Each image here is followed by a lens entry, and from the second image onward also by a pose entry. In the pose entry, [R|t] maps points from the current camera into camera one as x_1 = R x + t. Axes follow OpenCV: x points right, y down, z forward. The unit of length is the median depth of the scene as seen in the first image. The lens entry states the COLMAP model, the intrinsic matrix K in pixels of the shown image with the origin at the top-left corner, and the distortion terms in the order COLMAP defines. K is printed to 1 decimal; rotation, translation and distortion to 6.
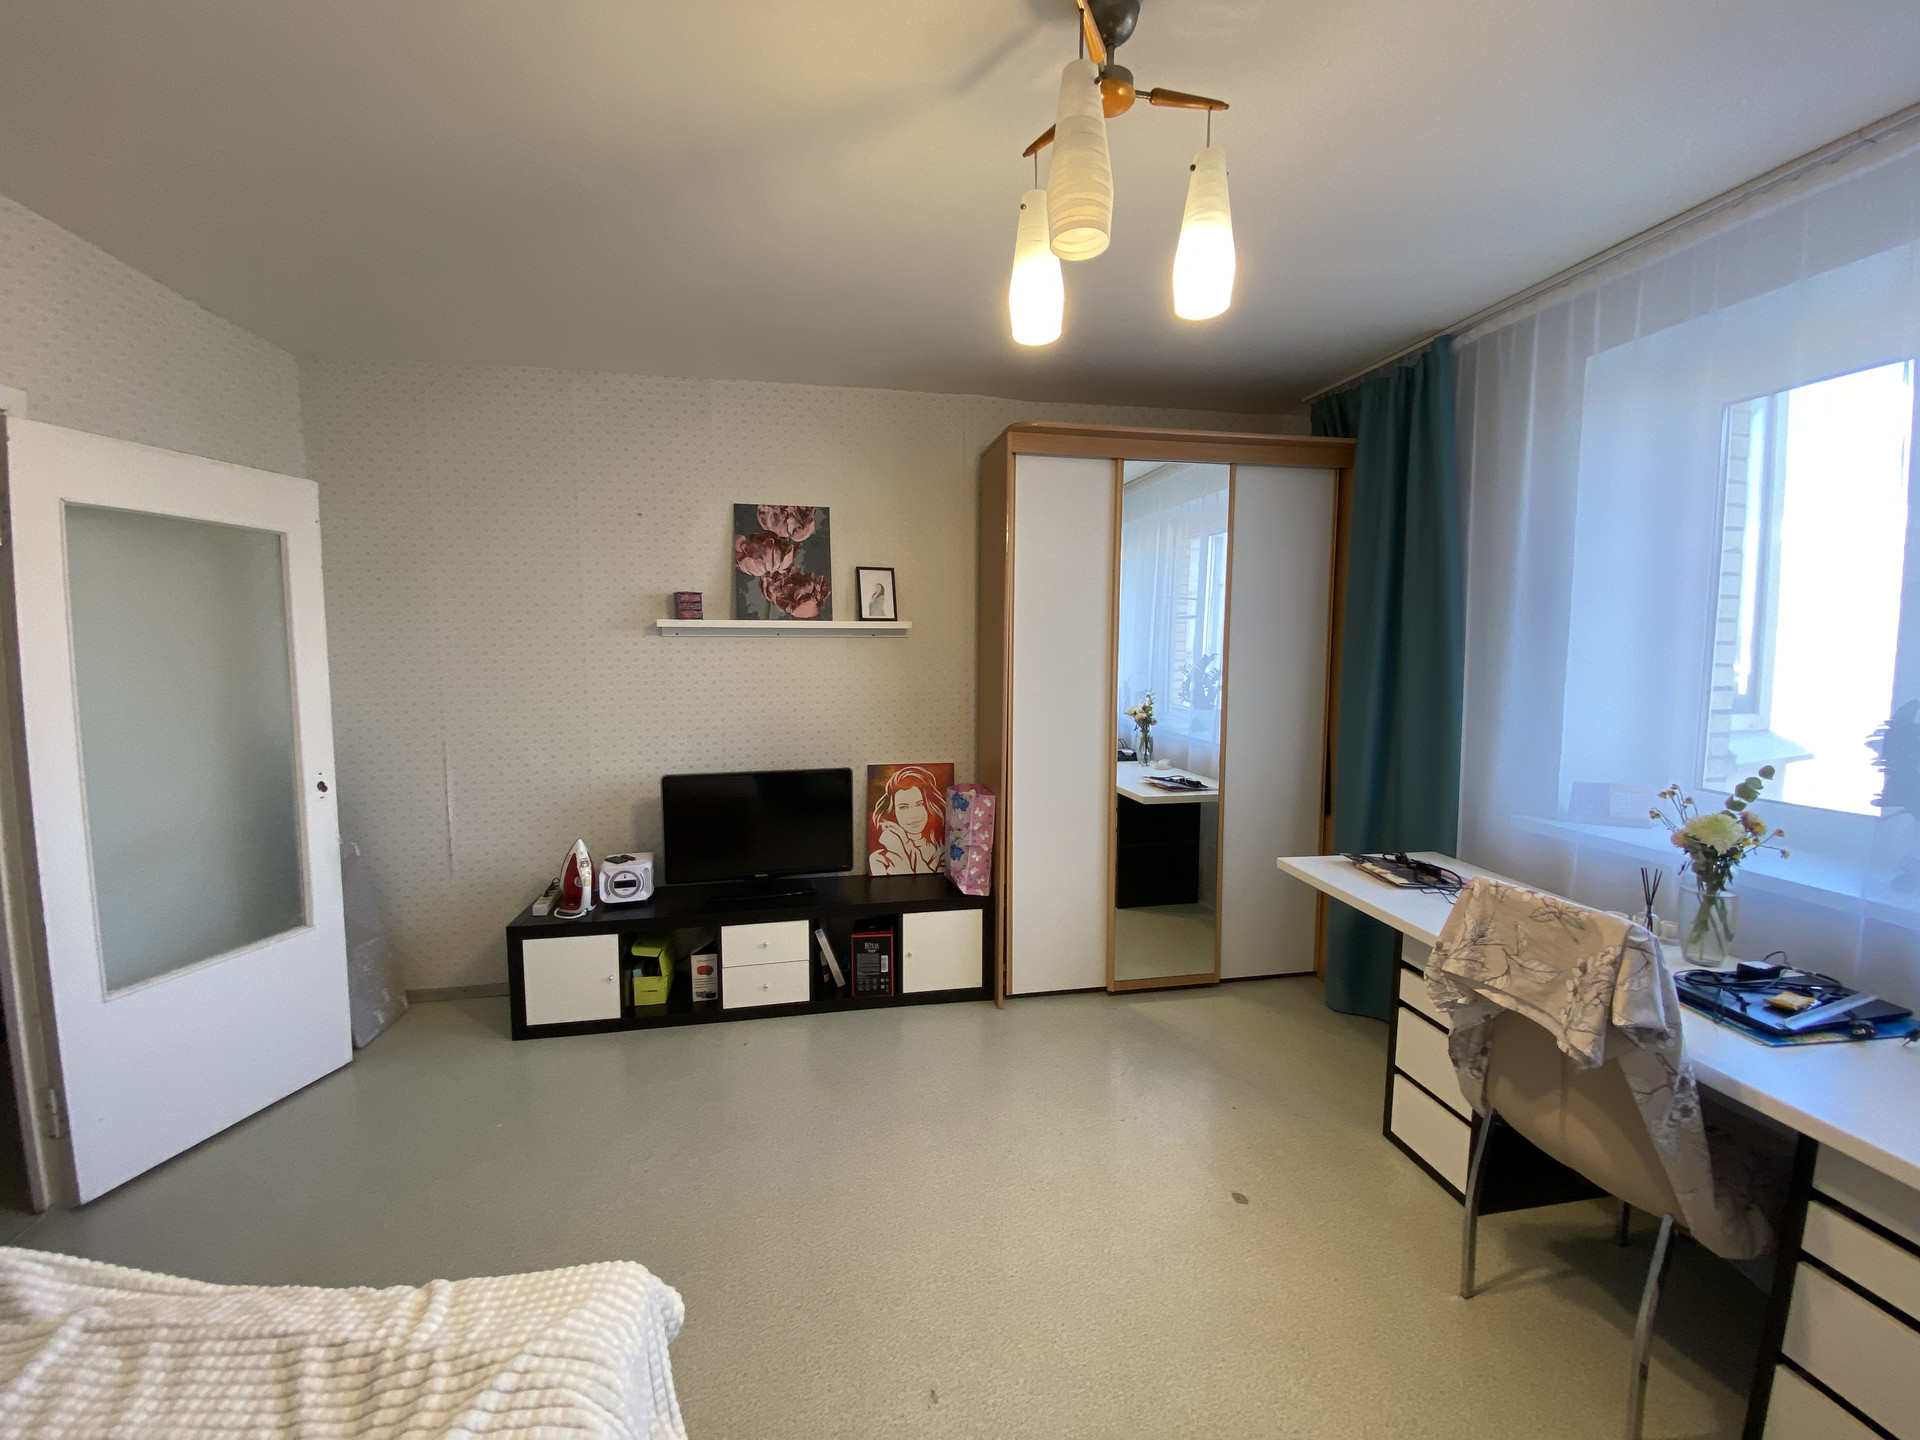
lens RADIAL K [[774.6, 0, 960.0], [0, 774.6, 720.0], [0, 0, 1]] dist [0.000052, -0.000060]
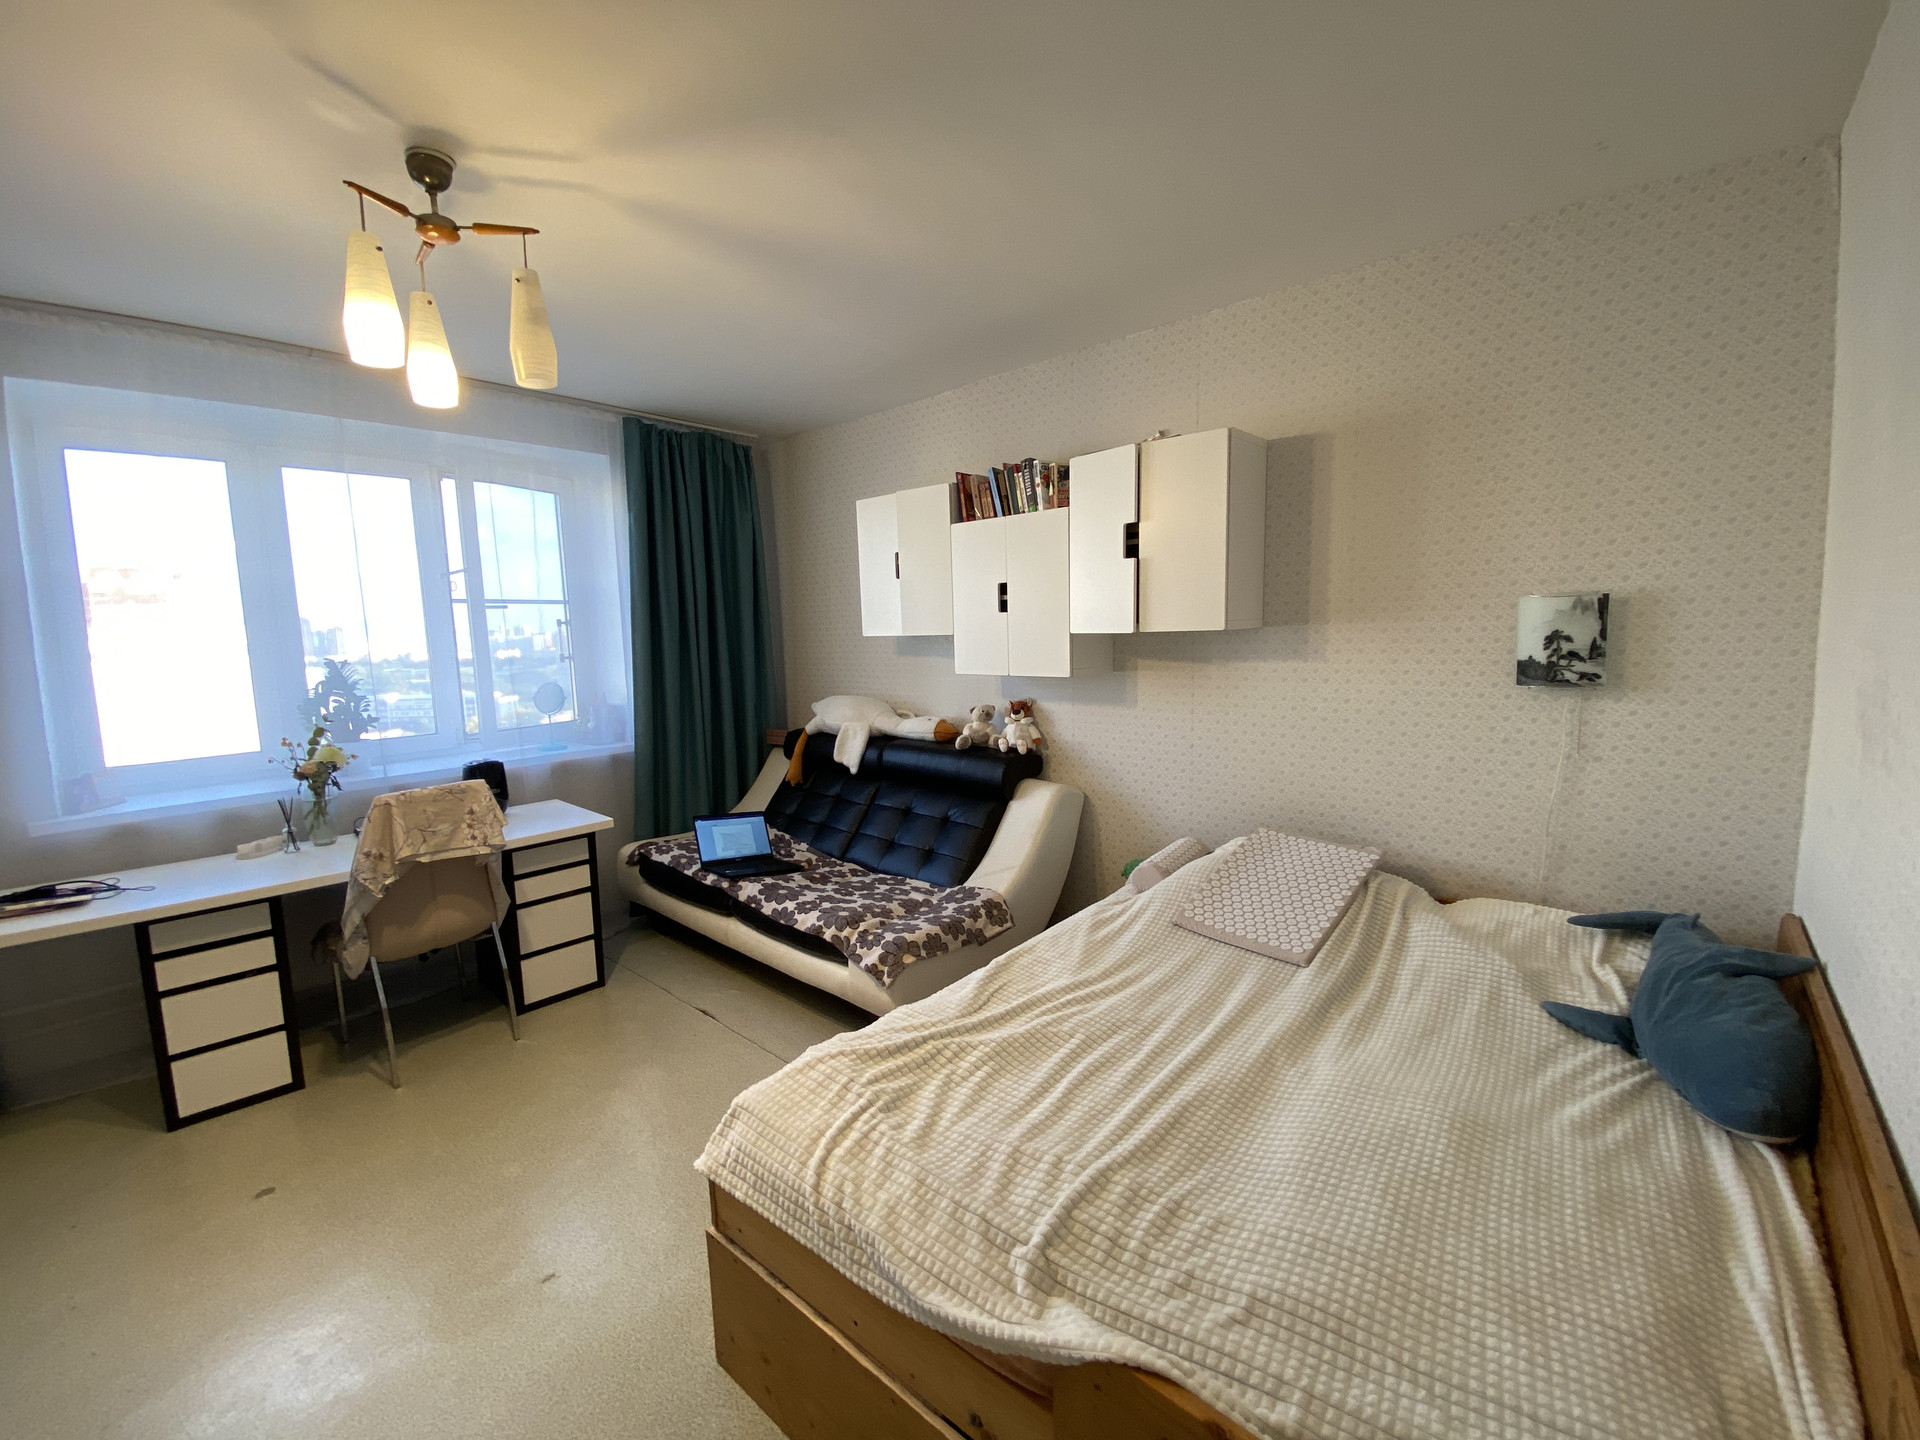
lens RADIAL K [[774.6, 0, 960.0], [0, 774.6, 720.0], [0, 0, 1]] dist [0.000052, -0.000060]
pose [[-0.600316, -0.086423, 0.795080, -0.985055], [0.095512, 0.979282, 0.178561, -0.084194], [-0.794039, 0.183133, -0.579625, 0.798334]]
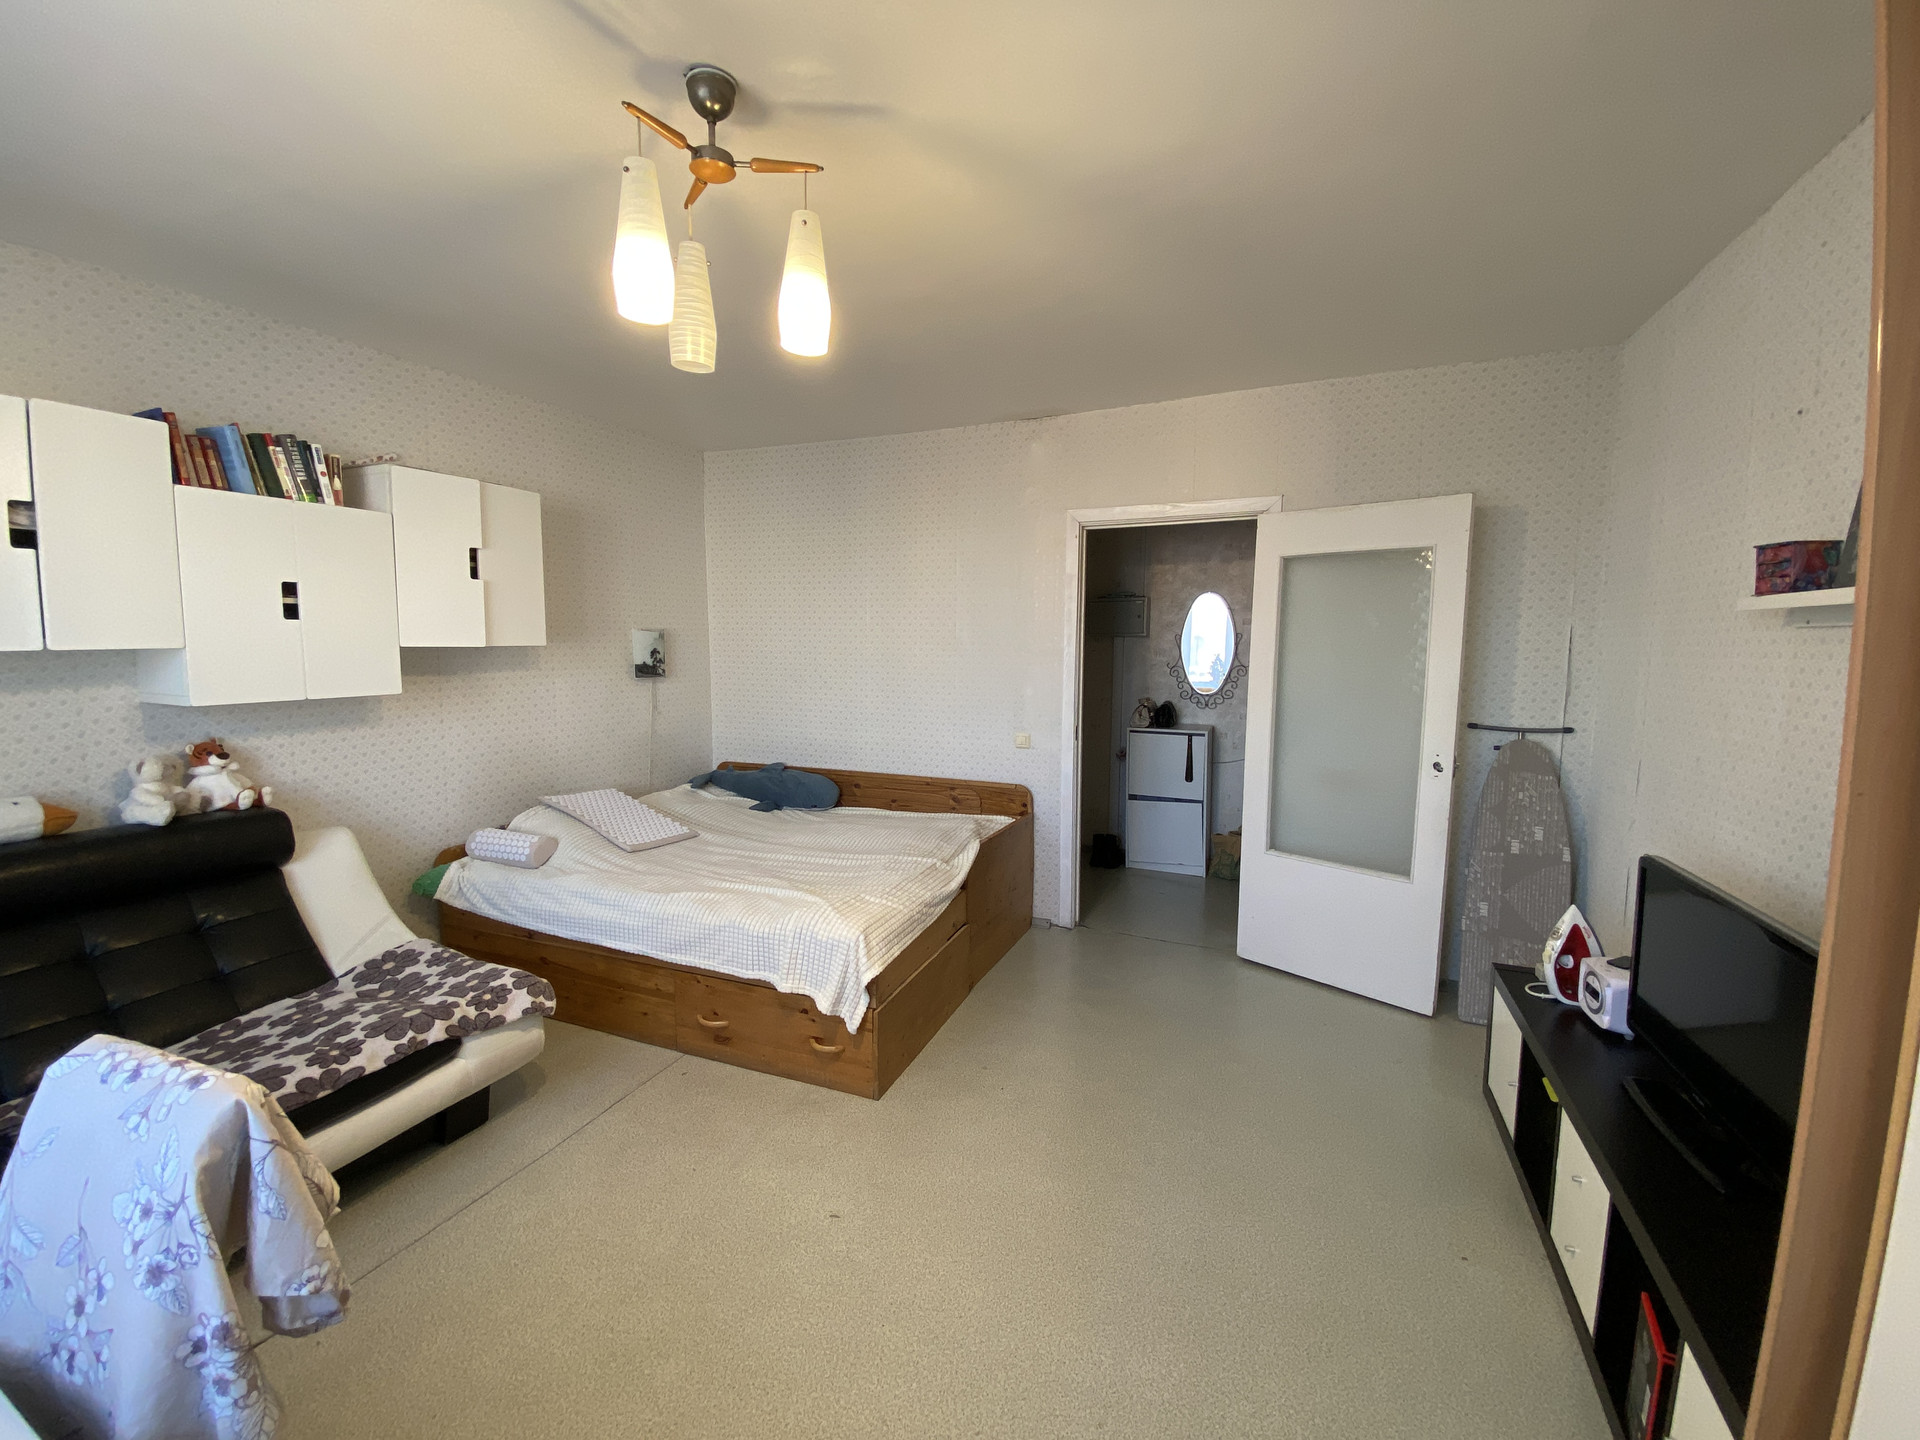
lens RADIAL K [[774.6, 0, 960.0], [0, 774.6, 720.0], [0, 0, 1]] dist [0.000052, -0.000060]
pose [[-0.535456, 0.076896, -0.841055, 0.683615], [-0.083076, 0.986221, 0.143059, -0.115883], [0.840467, 0.146473, -0.521690, 1.336823]]
